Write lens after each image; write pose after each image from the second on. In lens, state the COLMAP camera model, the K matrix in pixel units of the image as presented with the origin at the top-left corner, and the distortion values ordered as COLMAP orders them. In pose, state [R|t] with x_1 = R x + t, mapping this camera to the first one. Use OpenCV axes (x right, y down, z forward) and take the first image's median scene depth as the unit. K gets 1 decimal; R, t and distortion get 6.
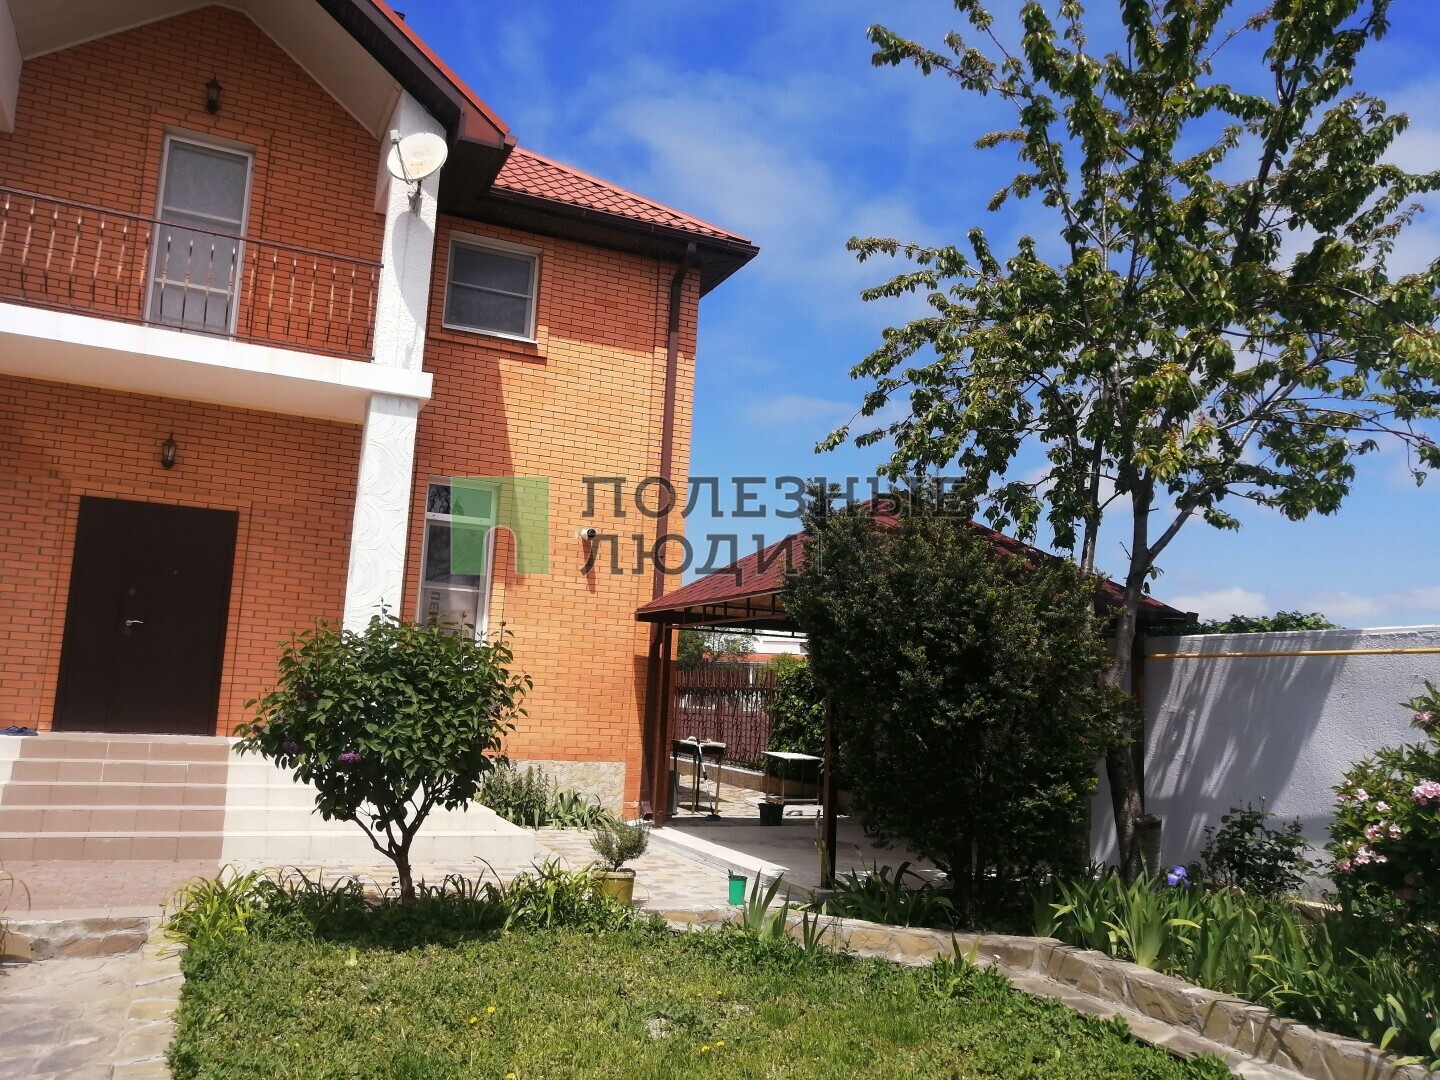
lens RADIAL K [[1137.2, 0, 720.0], [0, 1137.2, 540.0], [0, 0, 1]] dist [-0.021442, 0.053712]
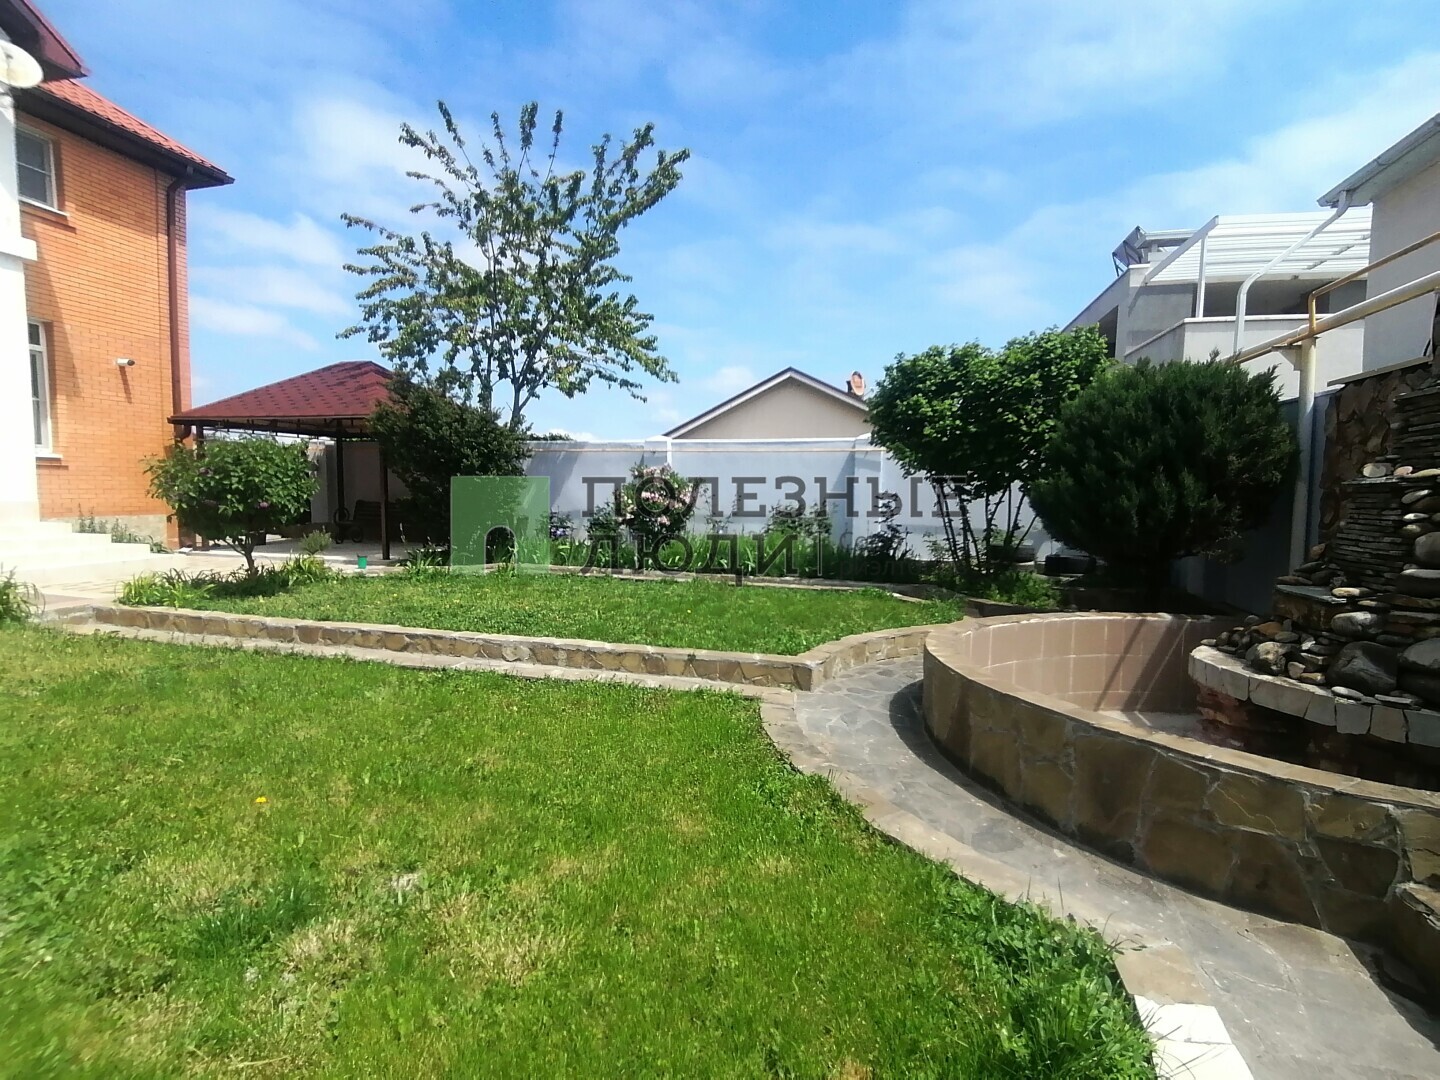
lens RADIAL K [[721.0, 0, 718.4], [0, 721.0, 546.9], [0, 0, 1]] dist [-0.000871, -0.000203]
pose [[0.625861, -0.101557, 0.773294, -0.617140], [-0.094089, 0.974414, 0.204120, -0.058346], [-0.774239, -0.200509, 0.600292, -0.324911]]
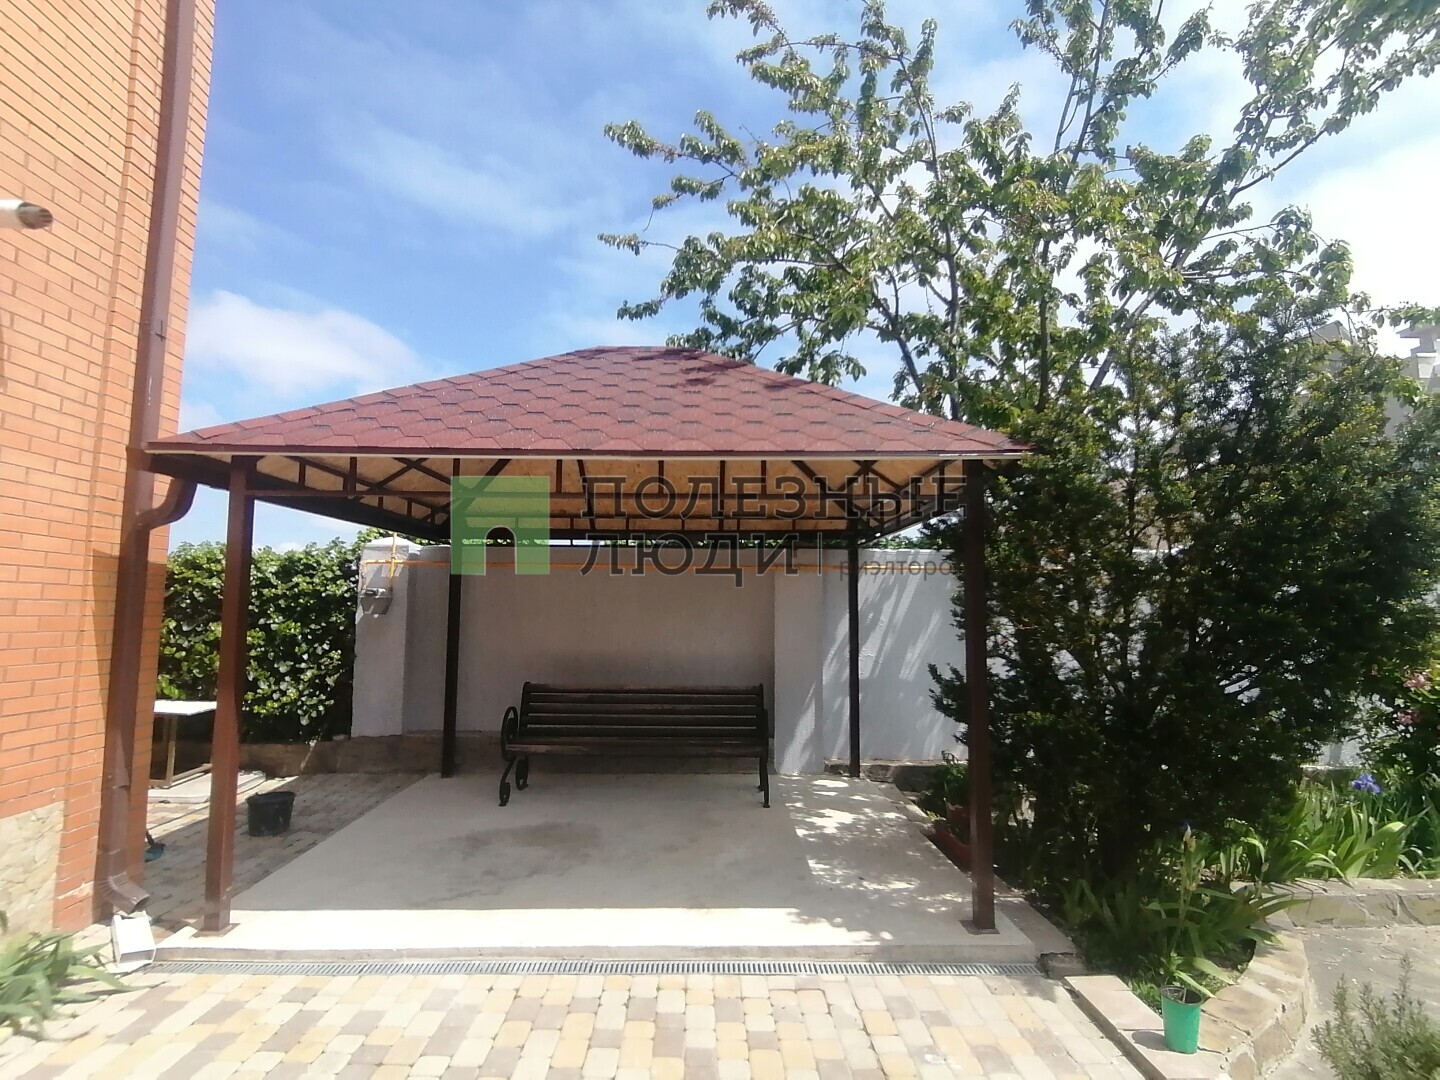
lens RADIAL K [[712.2, 0, 711.7], [0, 712.2, 546.4], [0, 0, 1]] dist [0.026959, -0.029796]
pose [[0.405339, 0.037279, 0.913406, -0.371828], [-0.128984, 0.991505, 0.016772, 0.108492], [-0.905021, -0.124613, 0.406704, 1.114680]]
